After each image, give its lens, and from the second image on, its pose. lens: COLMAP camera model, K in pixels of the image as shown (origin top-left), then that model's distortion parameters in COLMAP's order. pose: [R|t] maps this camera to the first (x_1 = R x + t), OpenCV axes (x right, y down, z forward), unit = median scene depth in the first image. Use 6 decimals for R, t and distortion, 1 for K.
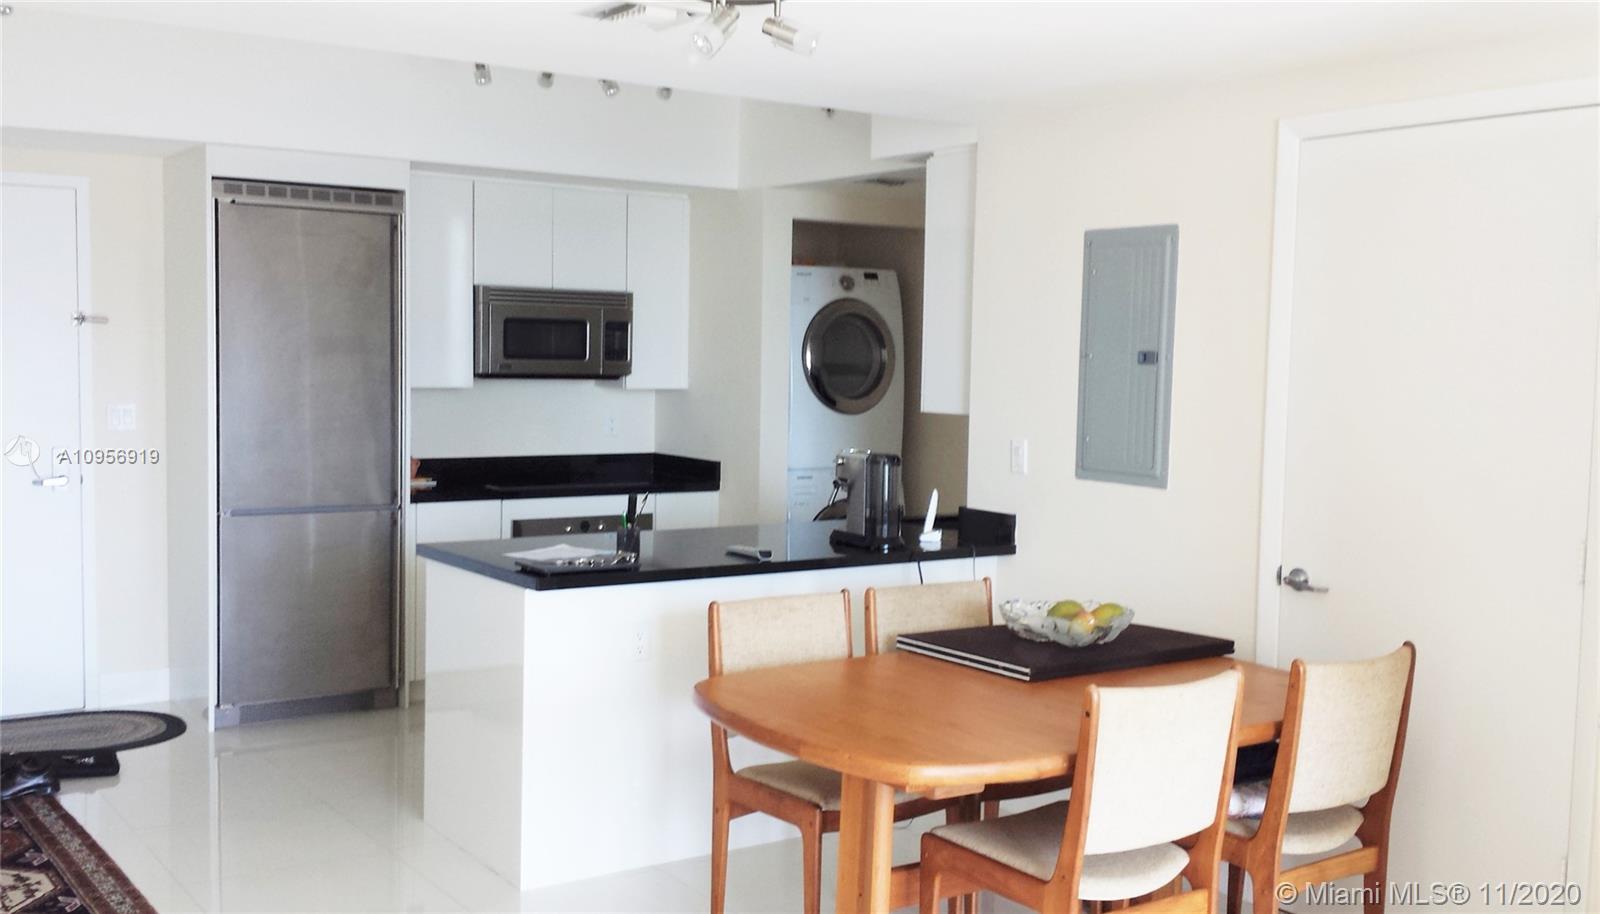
lens RADIAL K [[1634.5, 0, 800.0], [0, 1634.5, 457.0], [0, 0, 1]] dist [-0.278822, 0.004323]
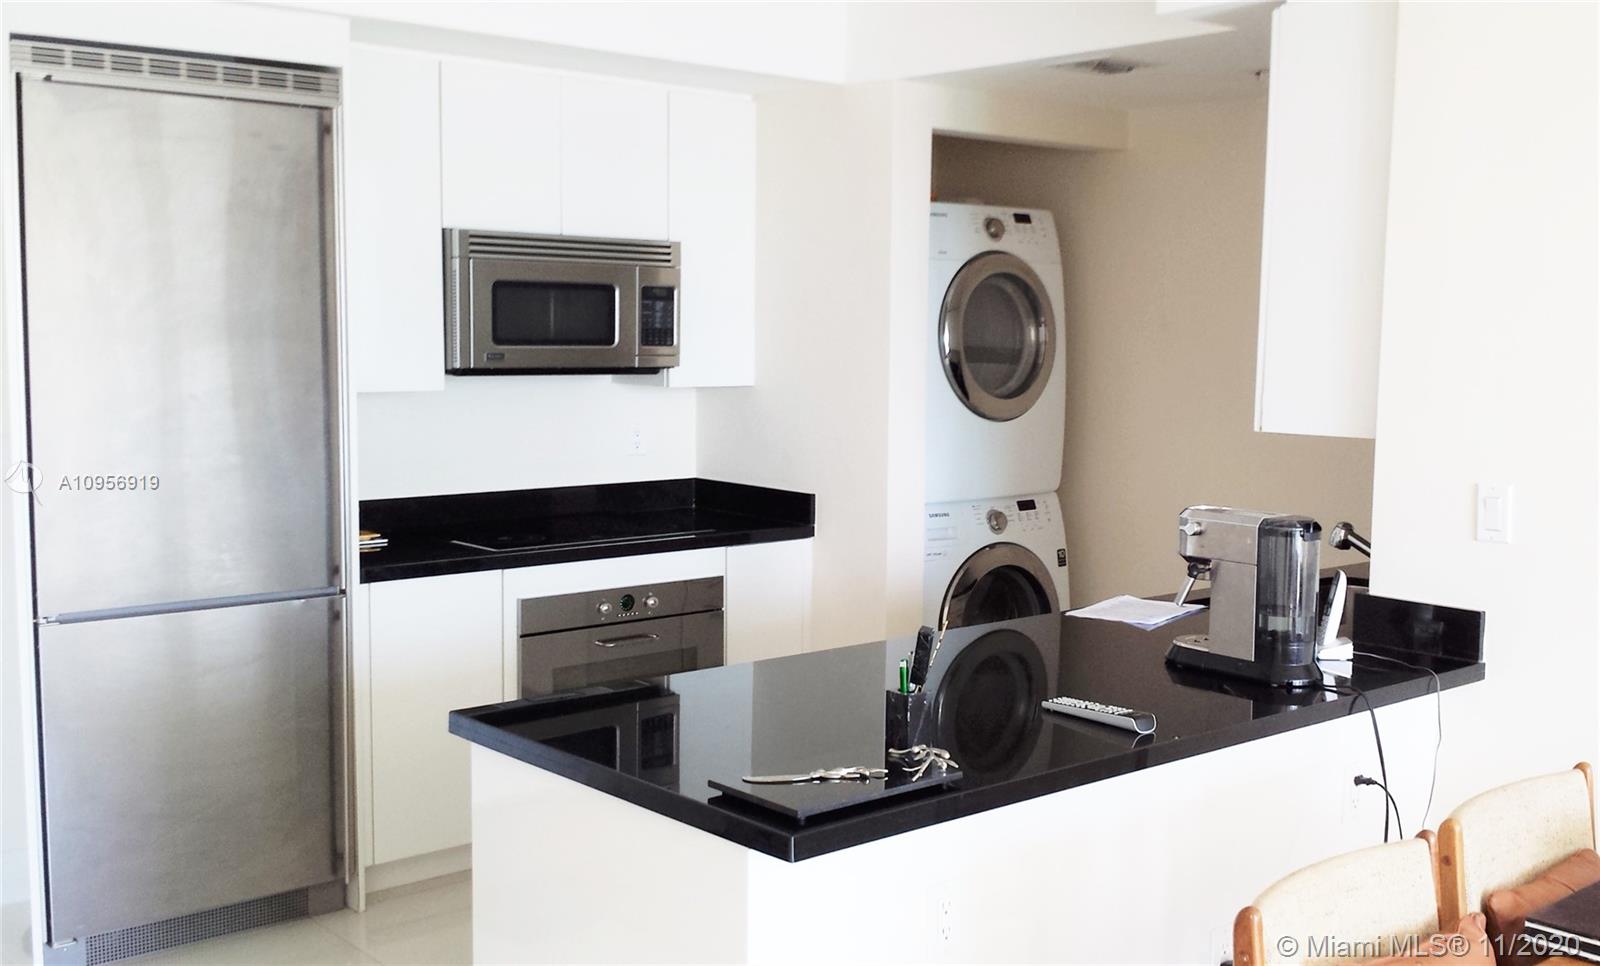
lens RADIAL K [[1627.6, 0, 800.0], [0, 1627.6, 483.0], [0, 0, 1]] dist [-0.120805, -0.159668]
pose [[0.994837, -0.019526, 0.099595, -0.126799], [0.016222, 0.999295, 0.033868, -0.025751], [-0.100186, -0.032077, 0.994452, 0.347681]]
